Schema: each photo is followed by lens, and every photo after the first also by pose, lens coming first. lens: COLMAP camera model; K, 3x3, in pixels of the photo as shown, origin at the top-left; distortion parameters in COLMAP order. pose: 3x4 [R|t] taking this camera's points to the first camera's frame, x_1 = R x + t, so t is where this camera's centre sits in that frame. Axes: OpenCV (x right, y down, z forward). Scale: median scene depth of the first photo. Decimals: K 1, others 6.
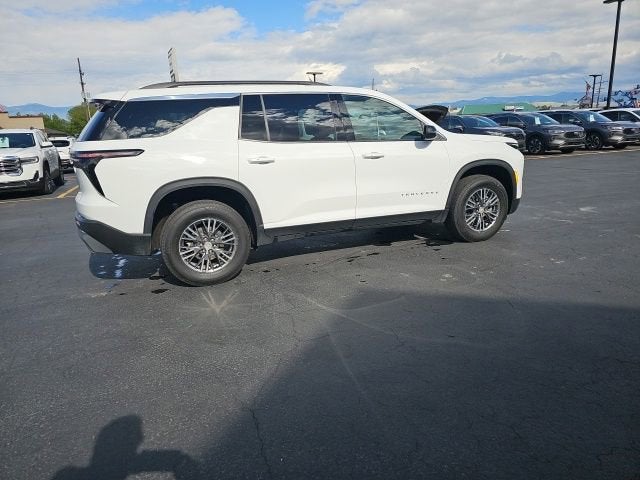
lens RADIAL K [[429.8, 0, 317.5], [0, 429.8, 239.0], [0, 0, 1]] dist [0.063810, -0.045992]
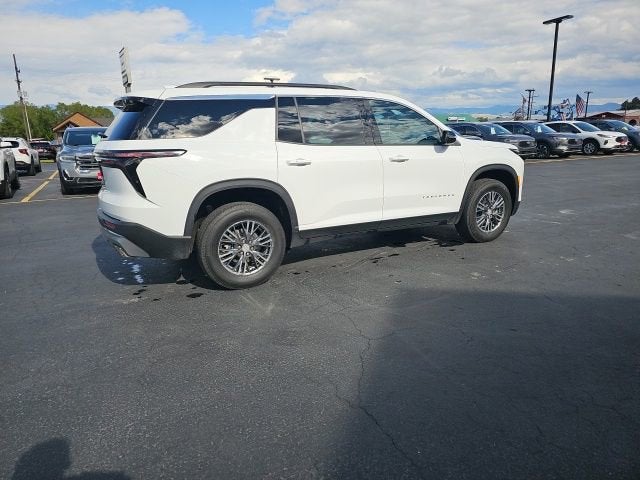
lens RADIAL K [[430.8, 0, 318.1], [0, 430.8, 234.6], [0, 0, 1]] dist [0.063139, -0.045665]
pose [[0.992874, -0.008961, 0.118835, -0.158490], [0.011737, 0.999674, -0.022674, 0.007167], [-0.118593, 0.023907, 0.992655, 0.002374]]
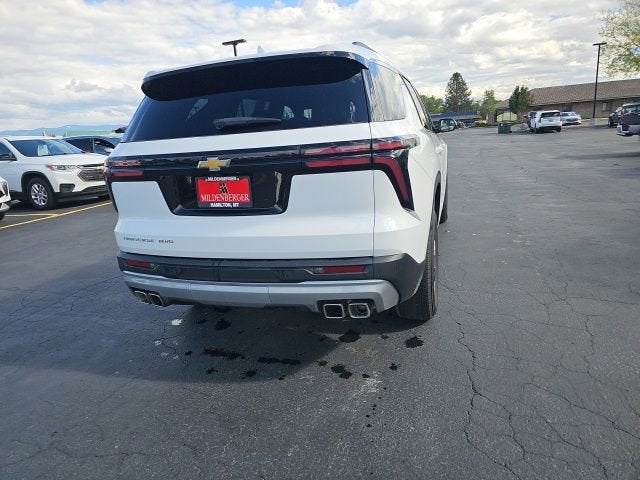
lens RADIAL K [[427.0, 0, 318.2], [0, 427.0, 237.5], [0, 0, 1]] dist [0.063689, -0.047055]
pose [[0.634670, -0.187817, 0.749613, -0.722759], [0.235278, 0.970929, 0.044067, -0.082235], [-0.736097, 0.148399, 0.660408, 0.490273]]
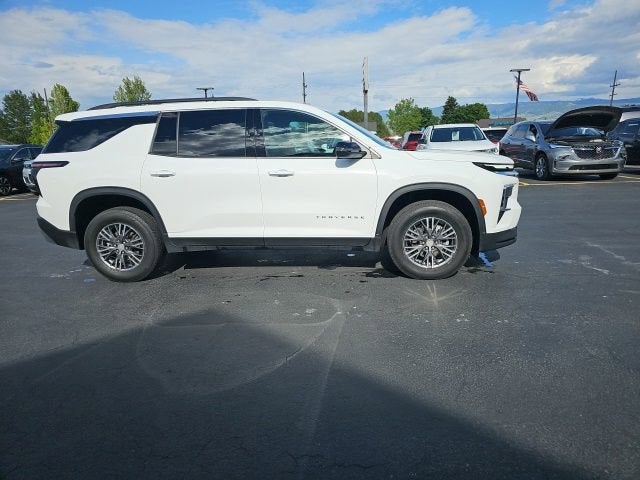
lens RADIAL K [[432.8, 0, 327.3], [0, 432.8, 242.7], [0, 0, 1]] dist [0.066388, -0.055176]
pose [[0.889267, 0.110739, -0.443780, 0.563037], [-0.111037, 0.993491, 0.025410, -0.065060], [0.443706, 0.026680, 0.895775, 0.163009]]
